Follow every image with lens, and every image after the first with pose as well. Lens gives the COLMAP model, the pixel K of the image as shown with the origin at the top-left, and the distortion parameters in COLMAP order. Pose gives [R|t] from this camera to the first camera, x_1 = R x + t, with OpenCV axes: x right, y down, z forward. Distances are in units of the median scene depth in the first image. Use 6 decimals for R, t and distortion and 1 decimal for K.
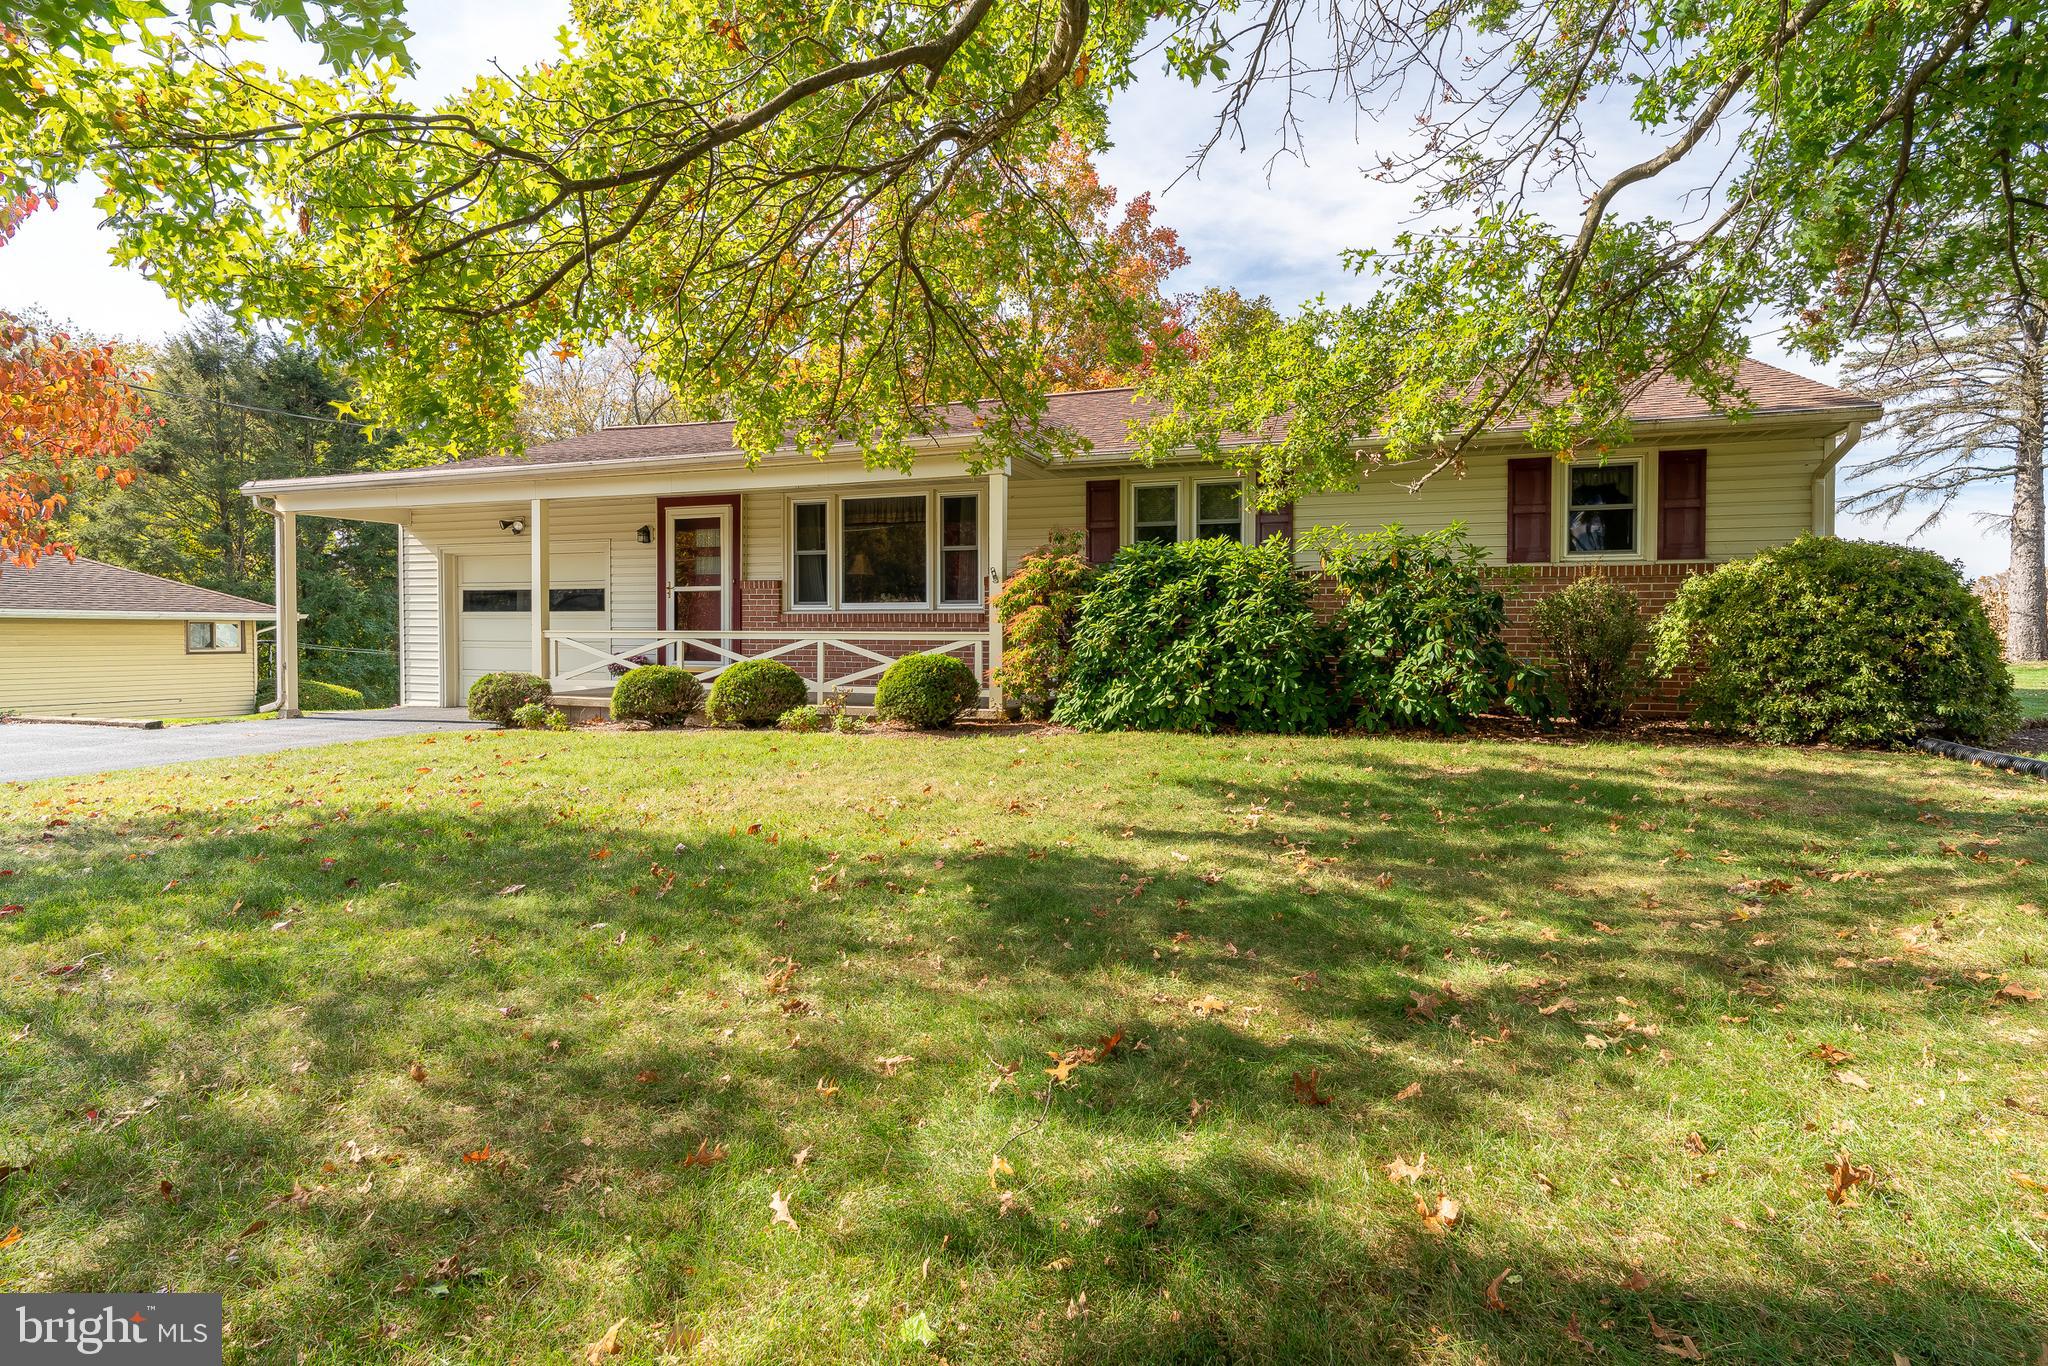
lens RADIAL K [[1061.9, 0, 1024.0], [0, 1061.9, 683.0], [0, 0, 1]] dist [0.000151, 0.000012]
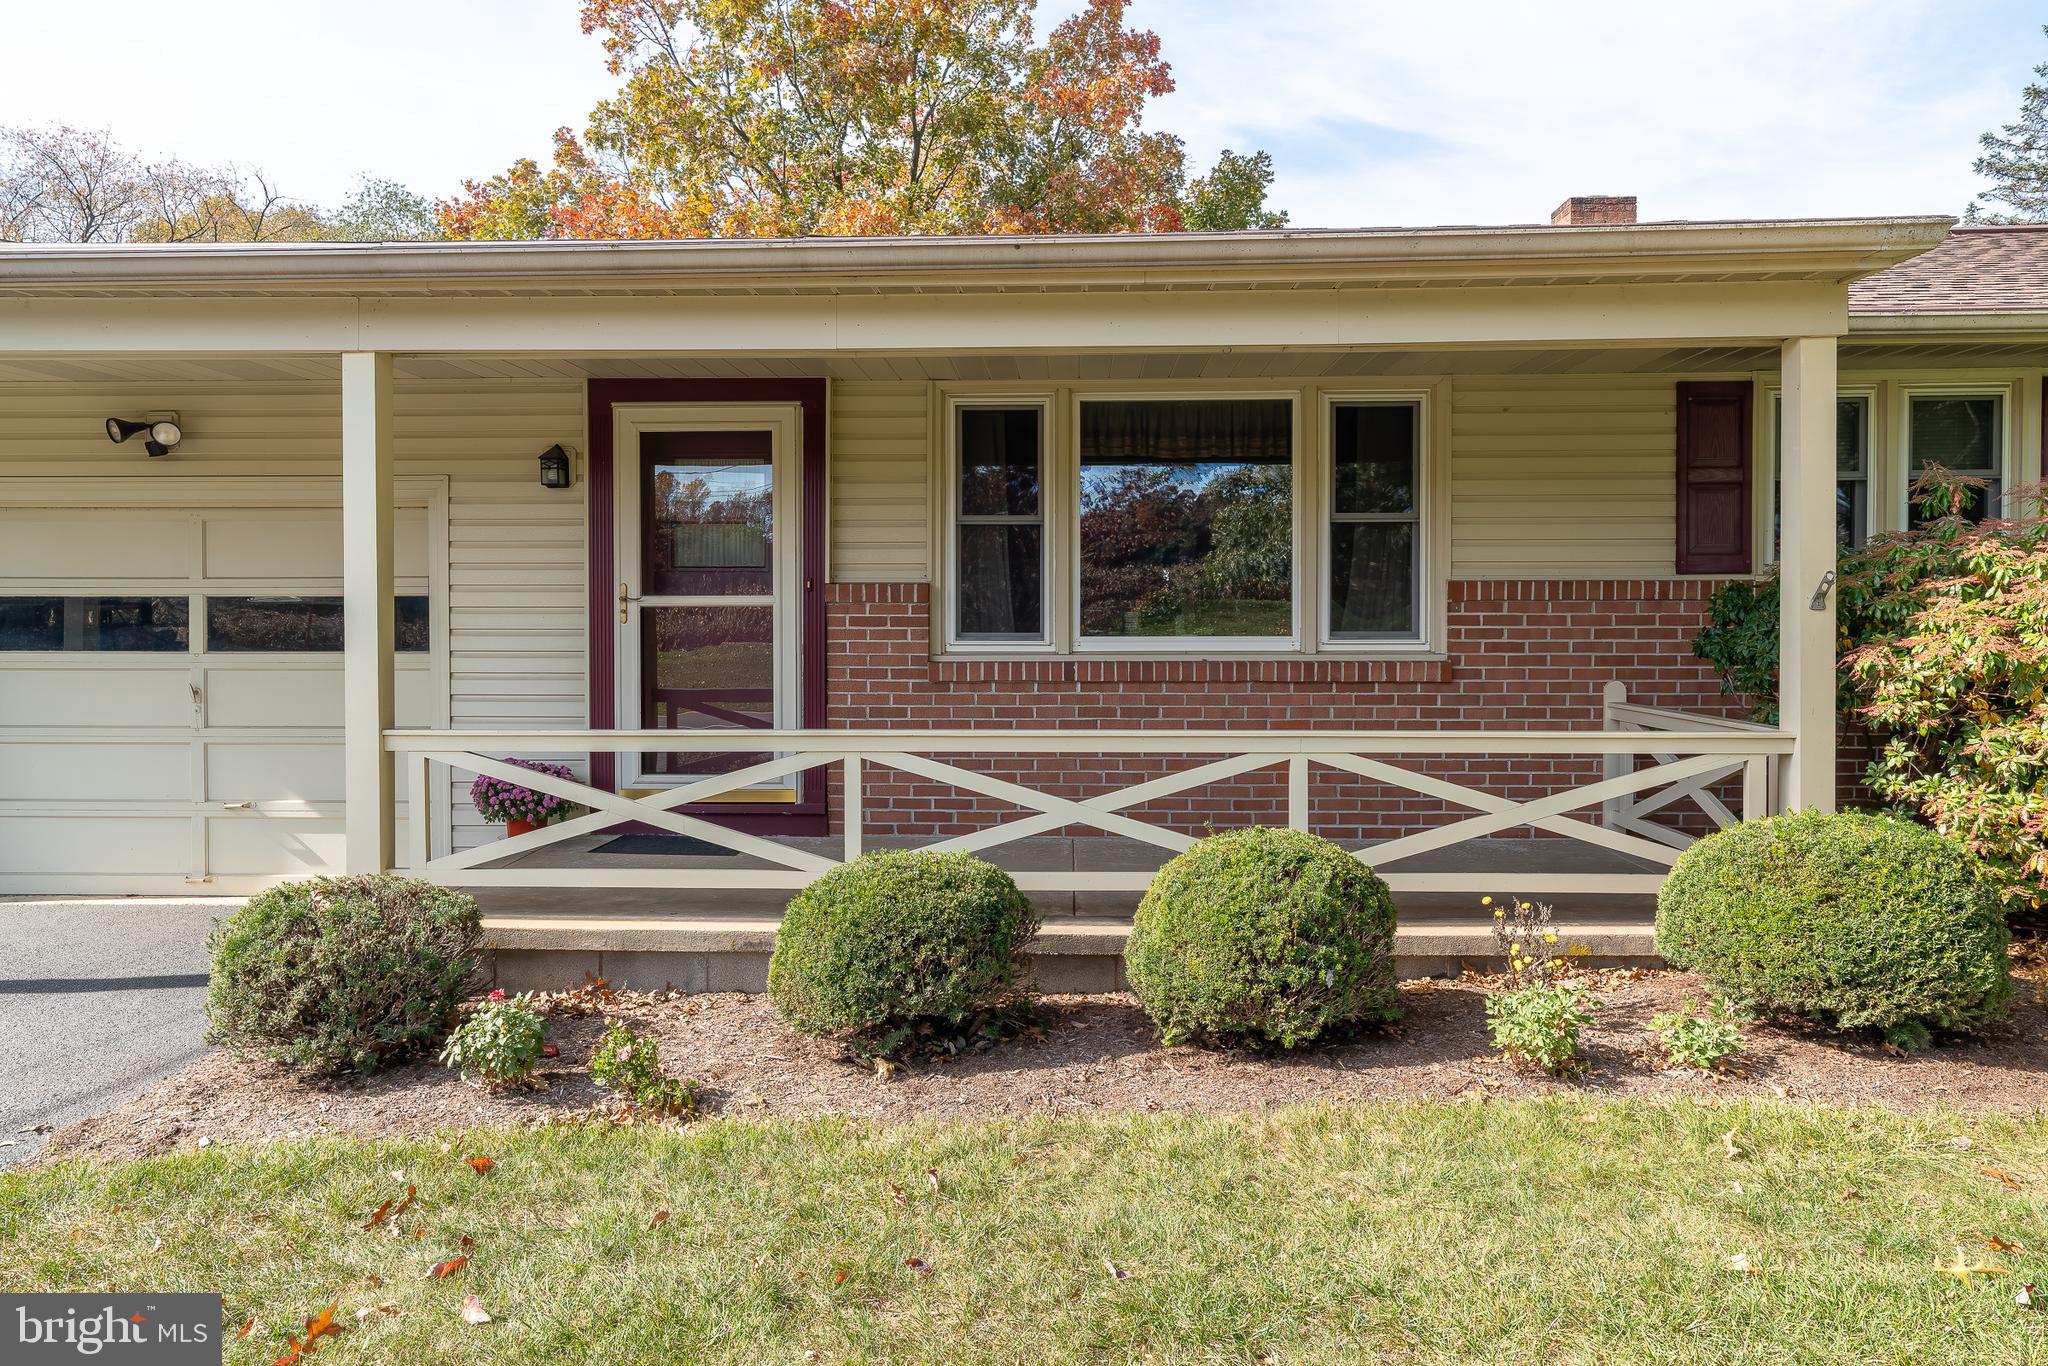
lens RADIAL K [[1287.6, 0, 1024.0], [0, 1287.6, 683.0], [0, 0, 1]] dist [0.000042, -0.000015]
pose [[0.947495, -0.019667, 0.319166, -0.357467], [0.019314, 0.999804, 0.004273, -0.057637], [-0.319187, 0.002115, 0.947689, 0.492758]]
